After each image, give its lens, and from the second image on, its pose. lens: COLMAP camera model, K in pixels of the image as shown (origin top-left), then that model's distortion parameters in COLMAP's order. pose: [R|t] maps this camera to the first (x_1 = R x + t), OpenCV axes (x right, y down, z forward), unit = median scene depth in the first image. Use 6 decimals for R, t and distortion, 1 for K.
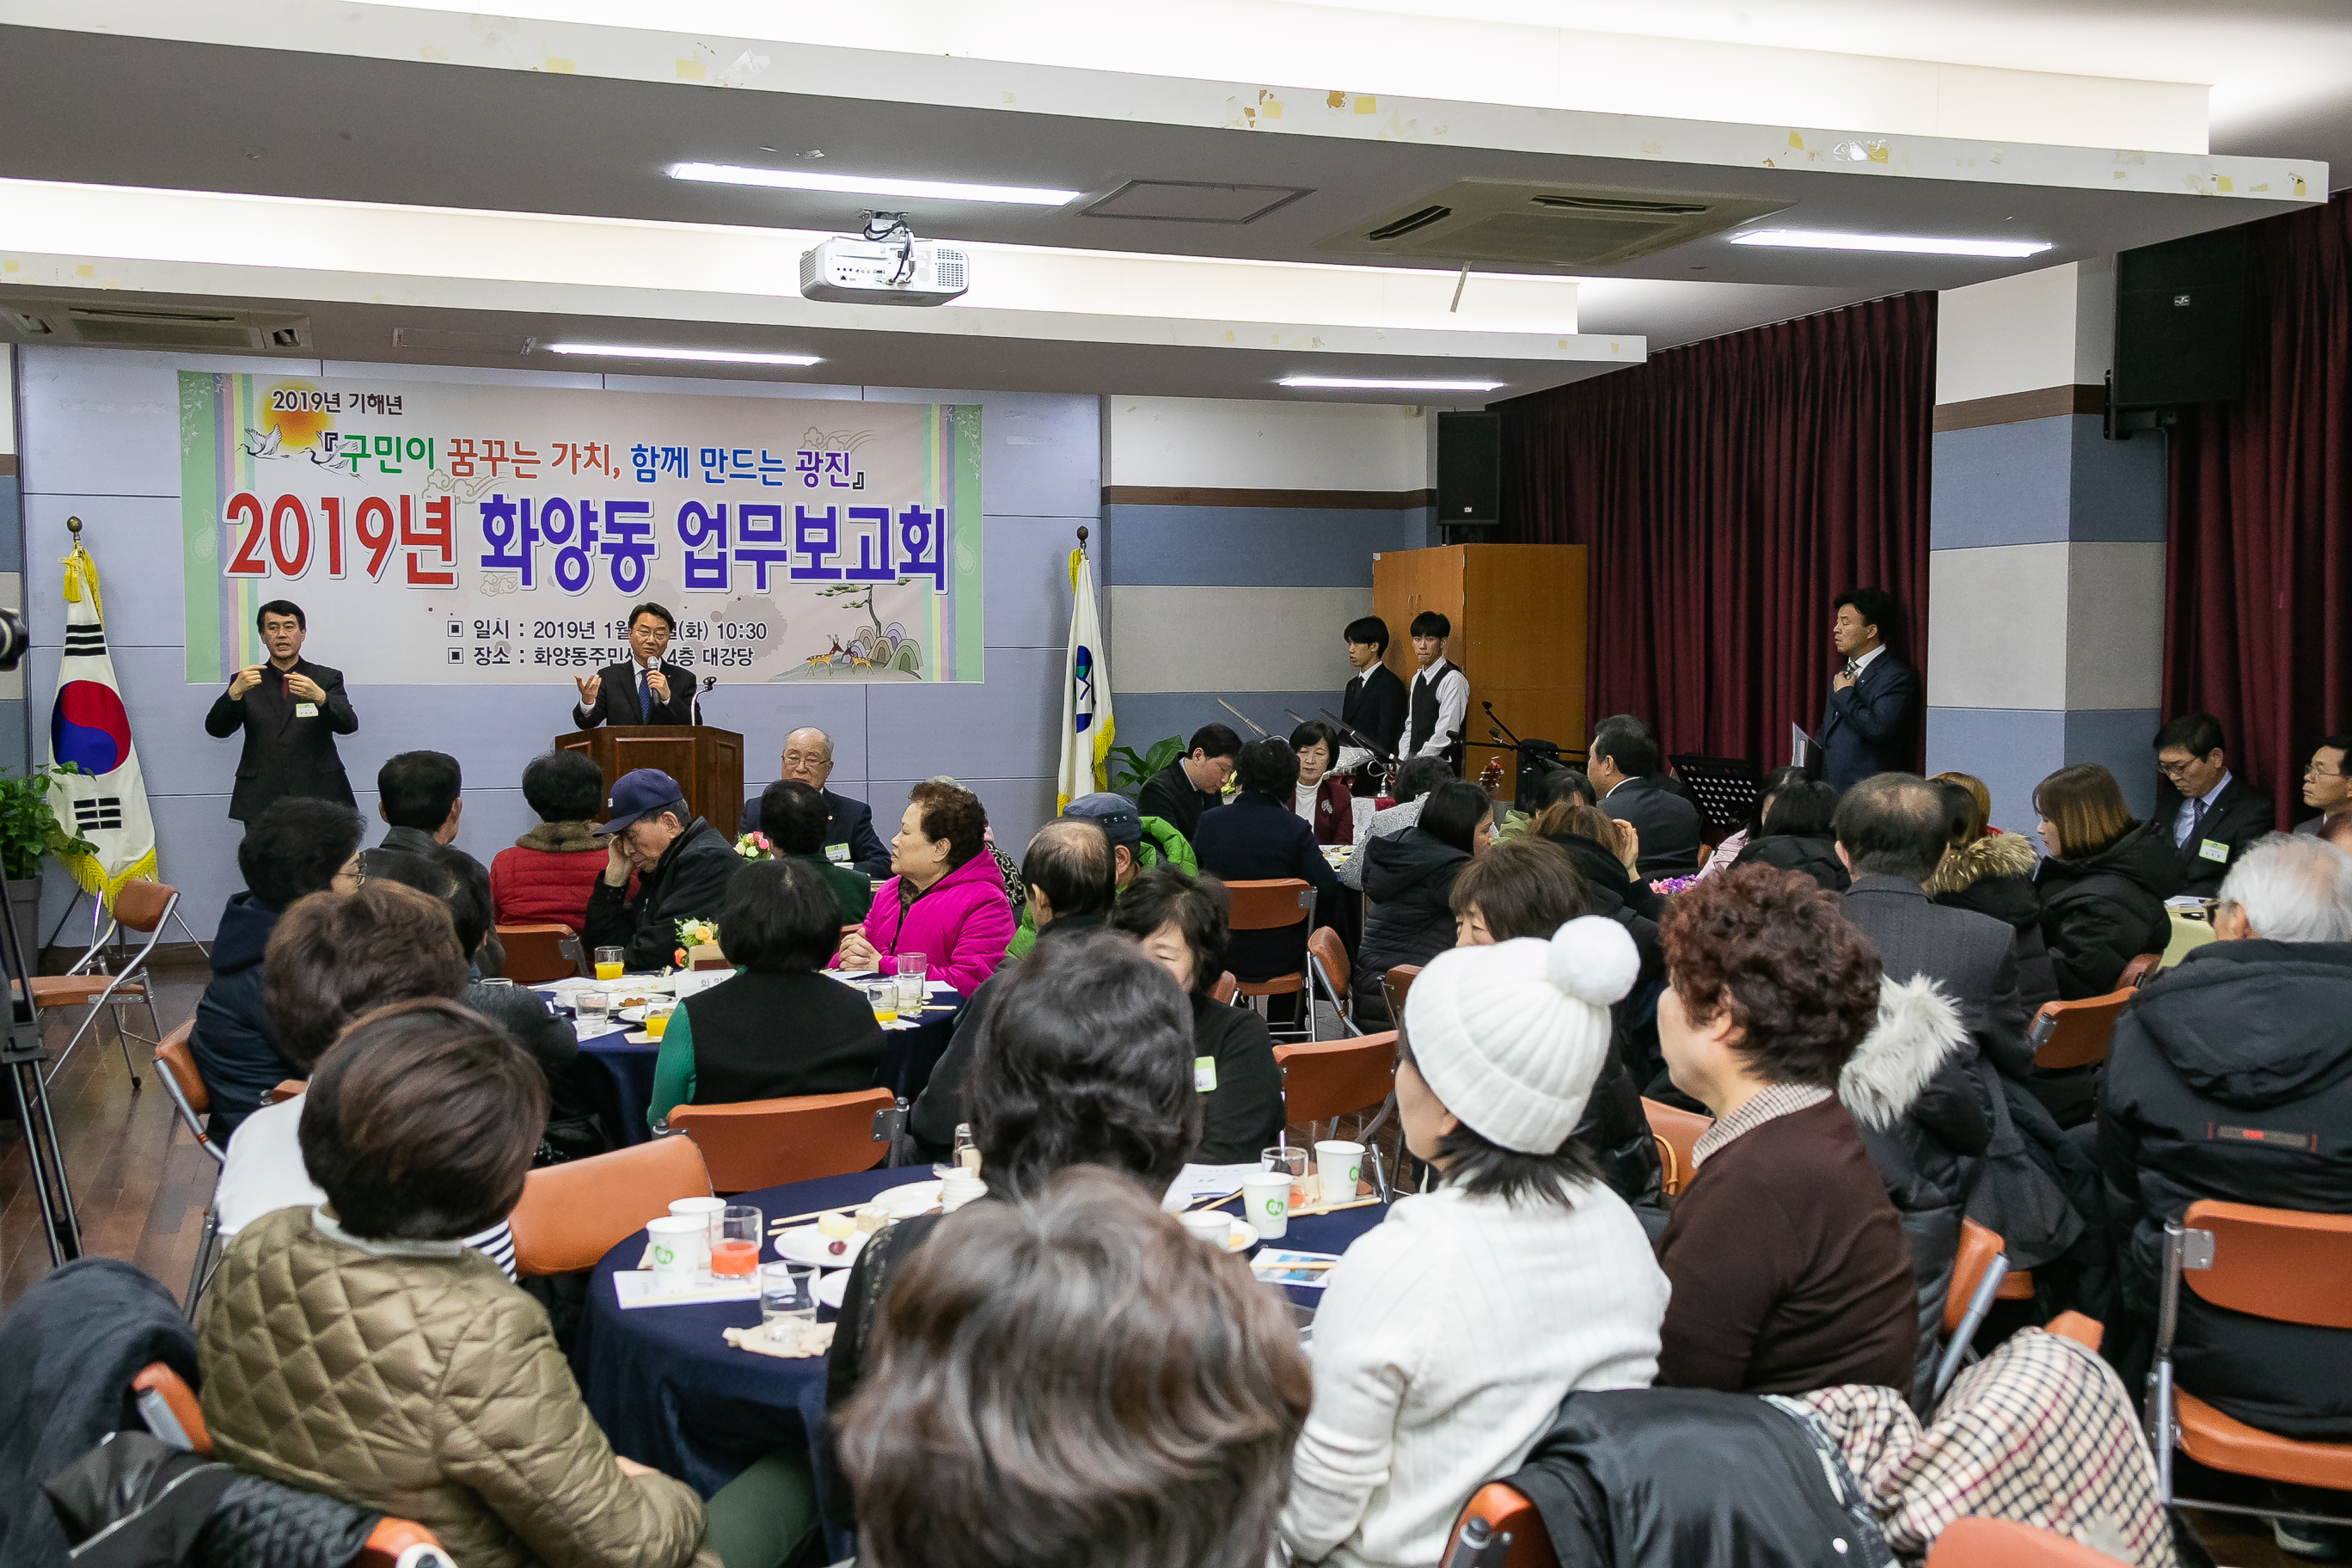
lens RADIAL K [[2268.5, 0, 1166.9], [0, 2268.5, 784.2], [0, 0, 1]] dist [0.095589, -0.146947]
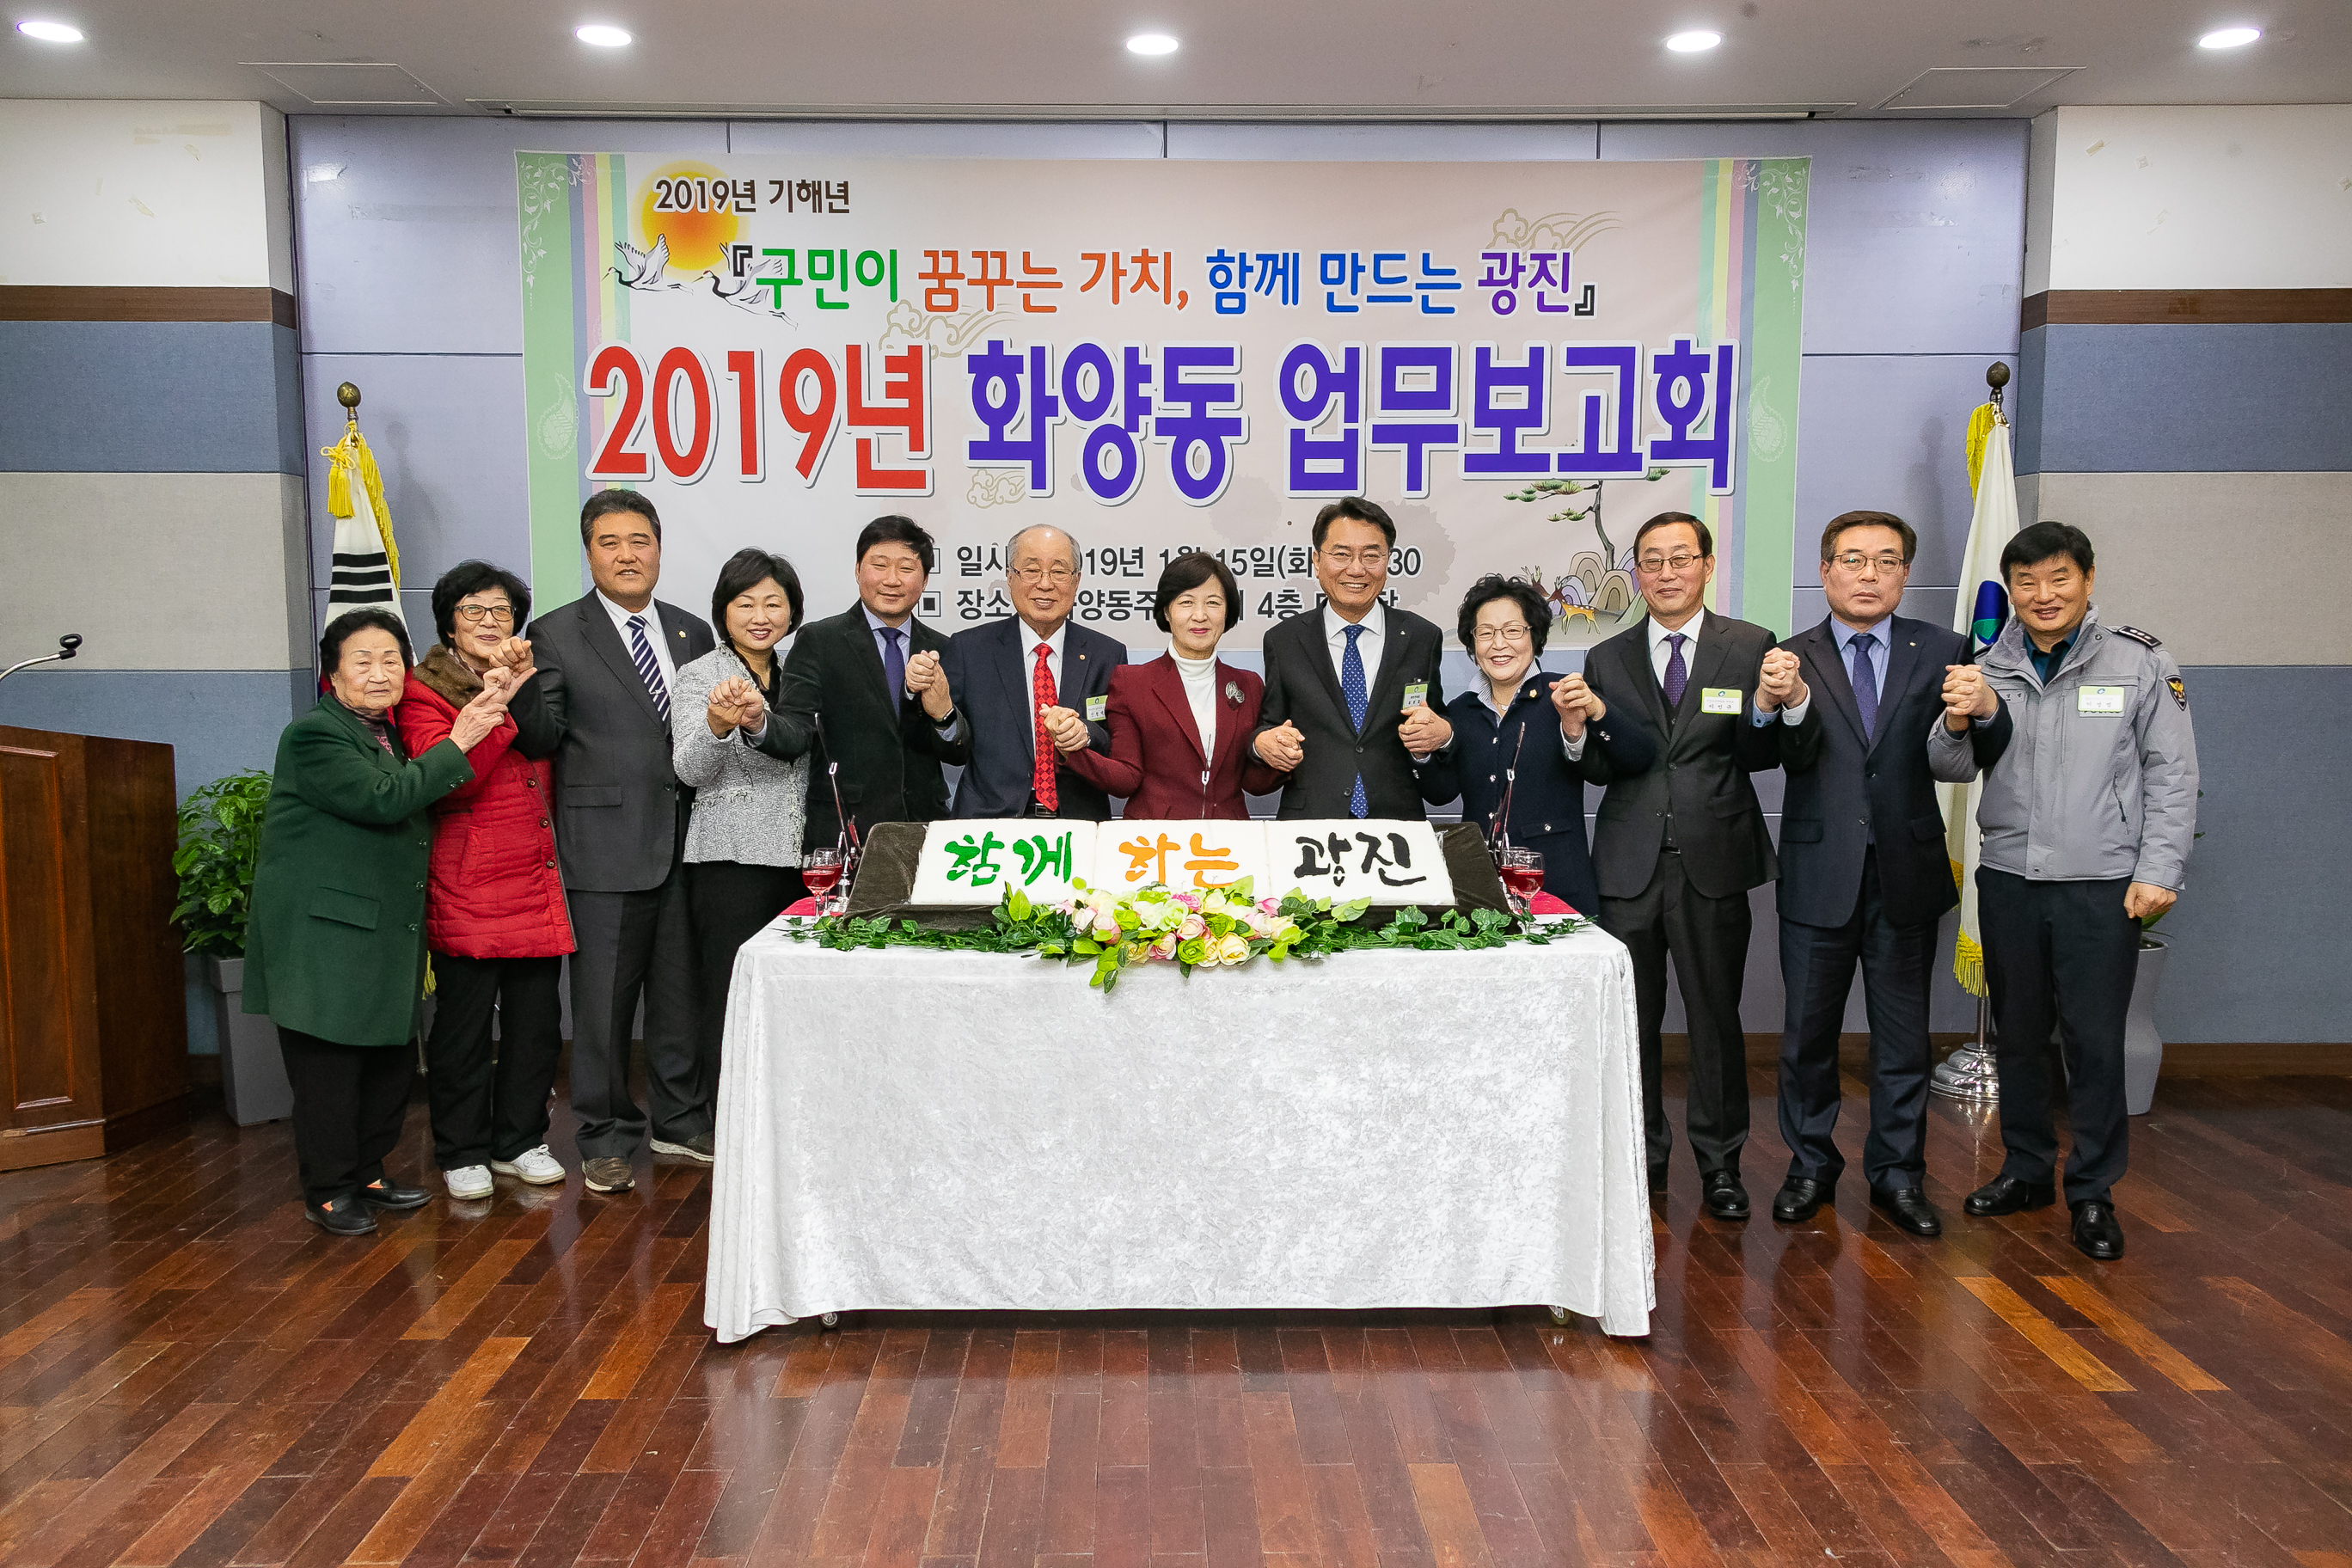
lens RADIAL K [[1881.8, 0, 1172.2], [0, 1881.8, 788.3], [0, 0, 1]] dist [0.081811, -0.061441]
pose [[0.951948, 0.029441, -0.304842, -0.086843], [-0.016973, 0.998911, 0.043469, -0.028728], [0.305790, -0.036207, 0.951410, 0.515716]]
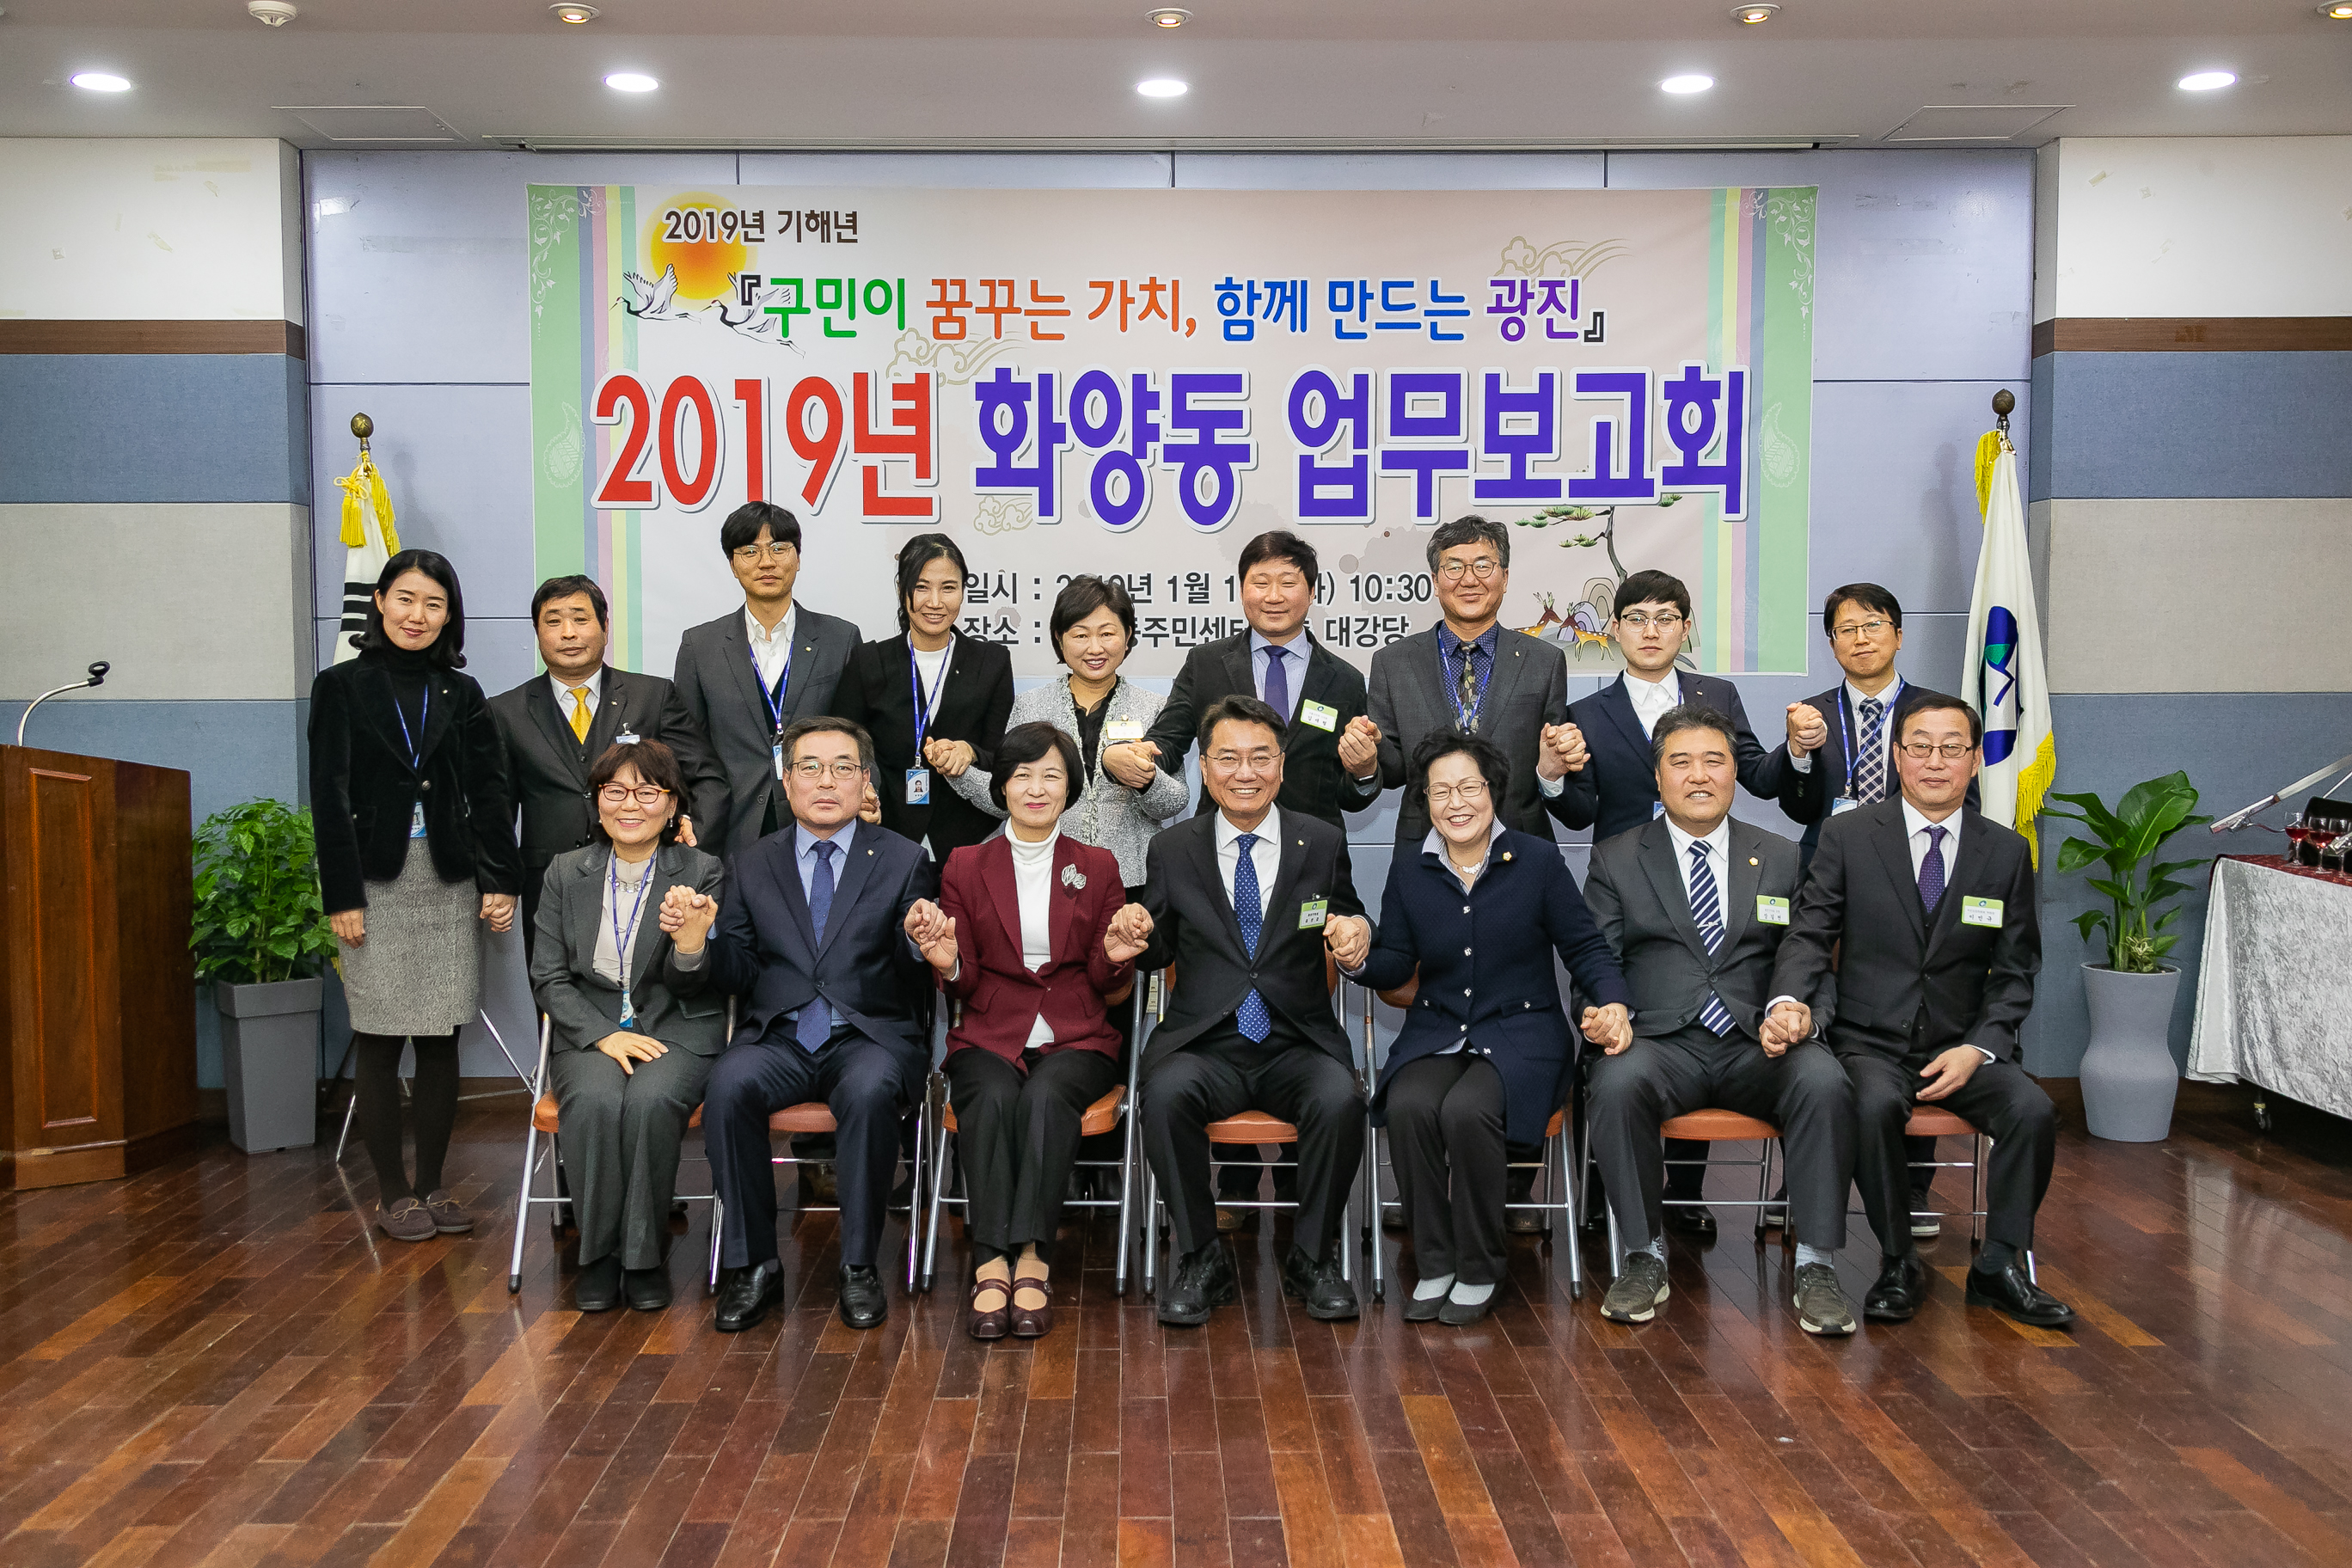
lens RADIAL K [[2268.5, 0, 1166.9], [0, 2268.5, 784.2], [0, 0, 1]] dist [0.095589, -0.146947]
pose [[0.951348, 0.016123, -0.307697, -0.059828], [-0.015321, 0.999870, 0.005021, -0.018444], [0.307738, -0.000063, 0.951471, 0.424091]]
